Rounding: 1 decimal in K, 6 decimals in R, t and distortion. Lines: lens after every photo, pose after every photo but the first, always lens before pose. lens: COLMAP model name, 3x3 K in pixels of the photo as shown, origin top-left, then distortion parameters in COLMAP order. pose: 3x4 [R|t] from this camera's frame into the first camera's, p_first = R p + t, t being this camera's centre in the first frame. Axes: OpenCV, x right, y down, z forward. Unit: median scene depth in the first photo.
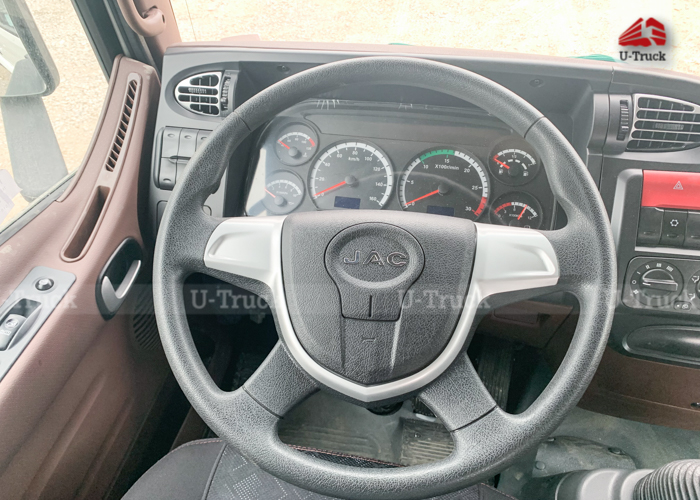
lens RADIAL K [[522.2, 0, 350.0], [0, 522.2, 250.0], [0, 0, 1]] dist [0.000661, 0.000934]
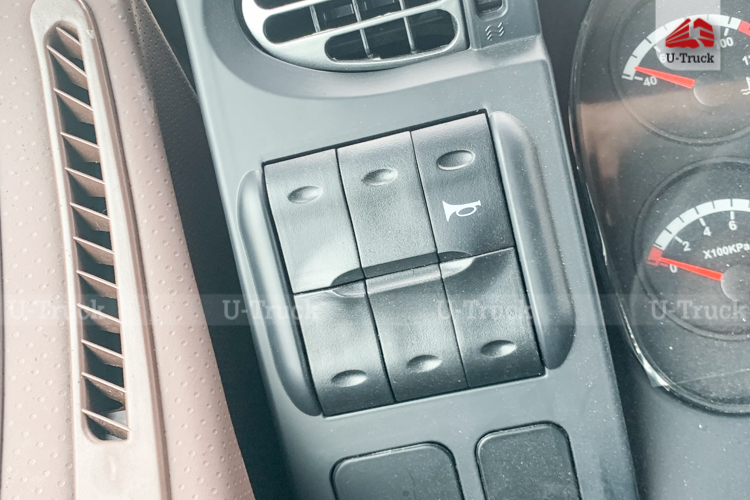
lens RADIAL K [[548.0, 0, 375.0], [0, 548.0, 250.0], [0, 0, 1]] dist [0.000766, 0.000712]
pose [[0.939674, -0.341518, 0.019434, -0.339068], [0.339237, 0.937683, 0.075289, -0.212246], [-0.043936, -0.064155, 0.996972, 0.786164]]
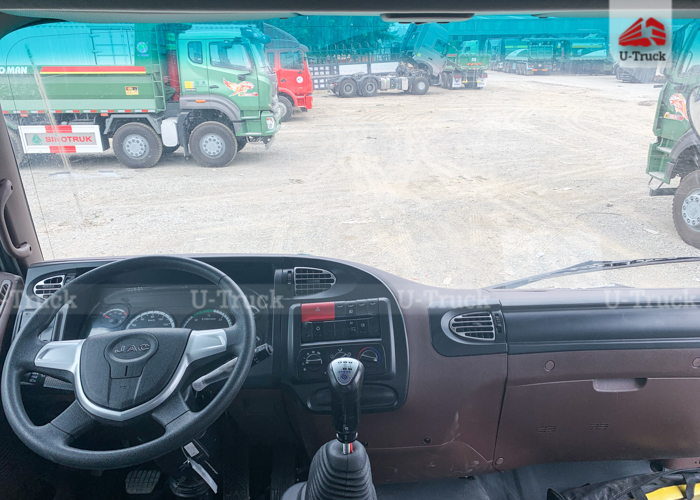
lens RADIAL K [[522.2, 0, 350.0], [0, 522.2, 250.0], [0, 0, 1]] dist [0.000661, 0.000934]
pose [[0.977931, -0.061956, 0.199532, 0.330113], [0.138752, 0.906595, -0.398538, 0.394579], [-0.156203, 0.417428, 0.895184, -0.699979]]
